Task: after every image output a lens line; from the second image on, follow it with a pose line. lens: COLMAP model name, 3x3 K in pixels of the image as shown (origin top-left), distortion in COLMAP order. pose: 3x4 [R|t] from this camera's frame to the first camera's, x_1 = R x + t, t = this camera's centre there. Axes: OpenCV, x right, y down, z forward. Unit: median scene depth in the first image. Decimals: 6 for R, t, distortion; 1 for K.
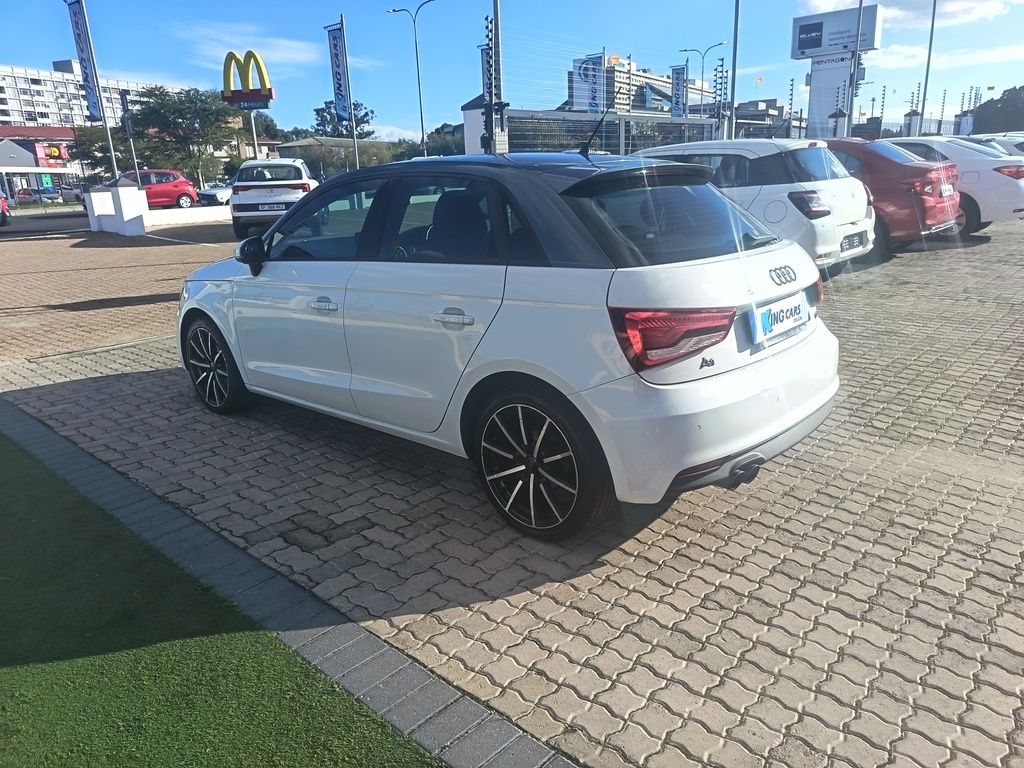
lens RADIAL K [[719.4, 0, 512.0], [0, 719.4, 384.0], [0, 0, 1]] dist [0.035475, -0.036013]
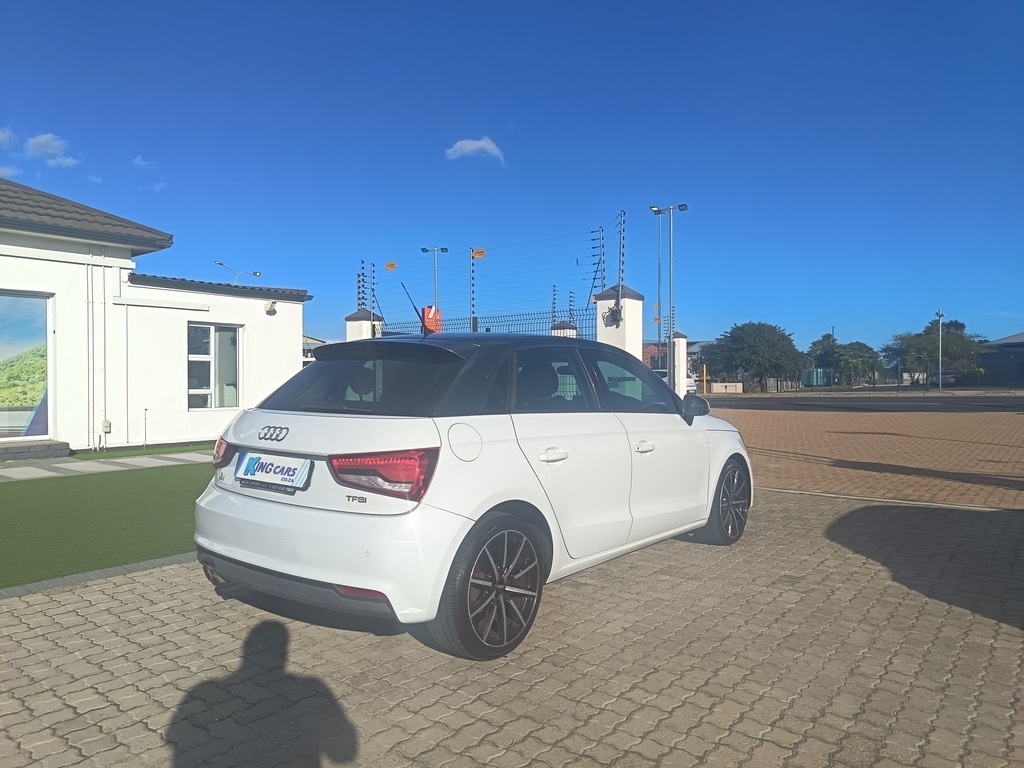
lens RADIAL K [[710.6, 0, 512.0], [0, 710.6, 384.0], [0, 0, 1]] dist [0.084040, -0.090003]
pose [[0.048278, 0.047832, -0.997688, 1.059317], [-0.279830, 0.959501, 0.032460, -0.255386], [0.958835, 0.277616, 0.059707, 0.882890]]
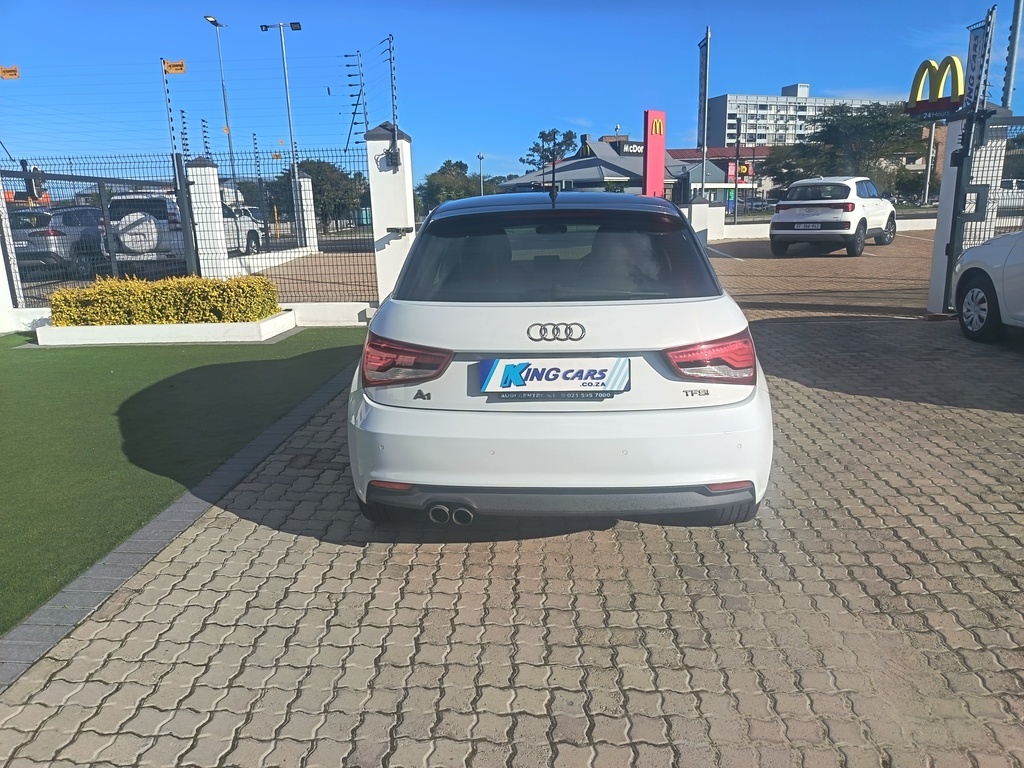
lens RADIAL K [[719.4, 0, 512.0], [0, 719.4, 384.0], [0, 0, 1]] dist [0.035475, -0.036013]
pose [[0.632698, 0.203853, -0.747086, 0.721457], [-0.216349, 0.972847, 0.082232, -0.101957], [0.743563, 0.109603, 0.659622, 0.245499]]
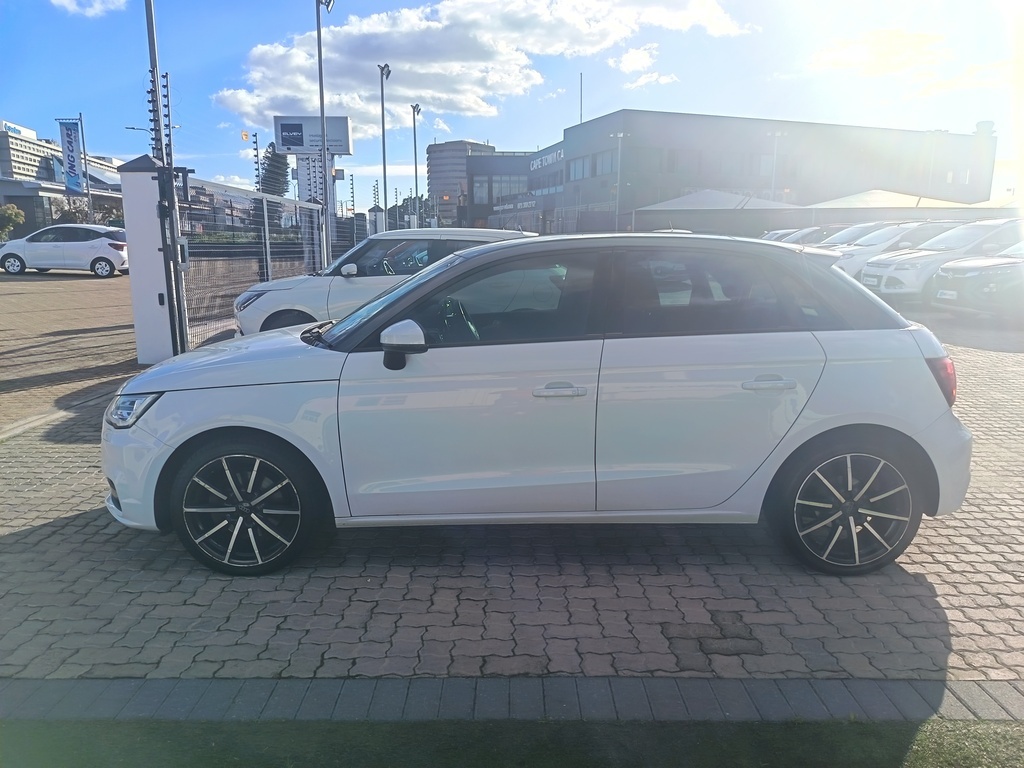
lens RADIAL K [[719.4, 0, 512.0], [0, 719.4, 384.0], [0, 0, 1]] dist [0.035475, -0.036013]
pose [[0.740340, -0.089306, 0.666274, -0.739519], [0.163128, 0.985378, -0.049185, -0.072128], [-0.652139, 0.145102, 0.744083, 0.330019]]
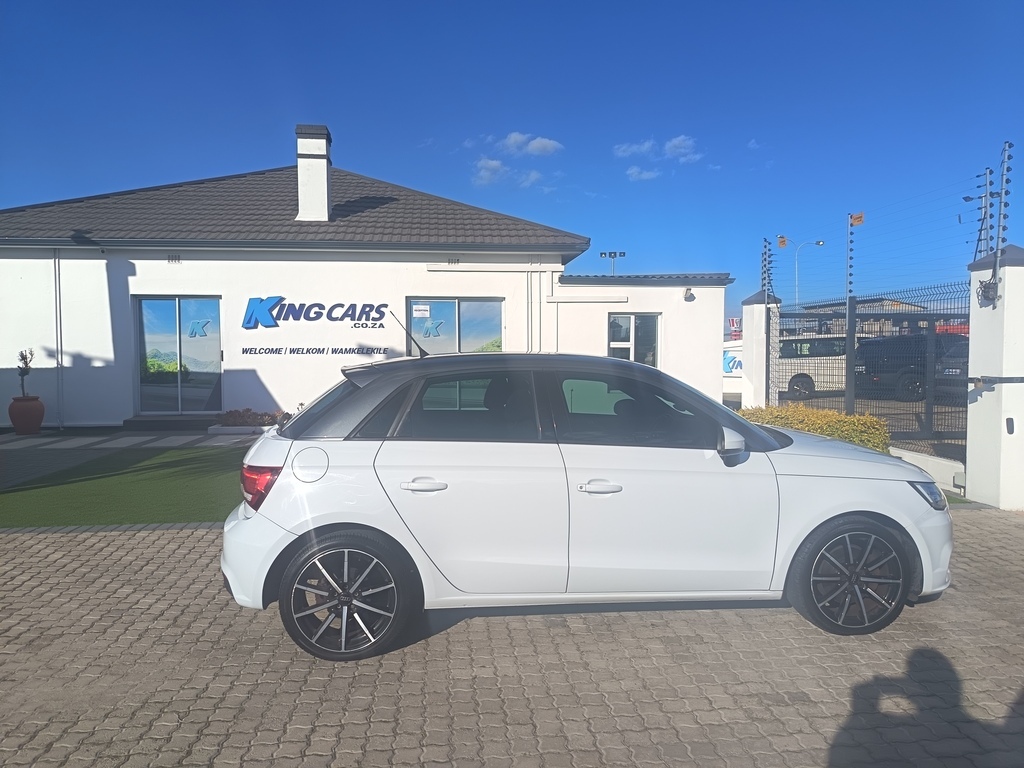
lens RADIAL K [[710.6, 0, 512.0], [0, 710.6, 384.0], [0, 0, 1]] dist [0.084040, -0.090003]
pose [[-0.678974, 0.077121, -0.730100, 0.764430], [-0.178064, 0.947475, 0.265677, -0.520223], [0.712241, 0.310393, -0.629578, 1.578483]]
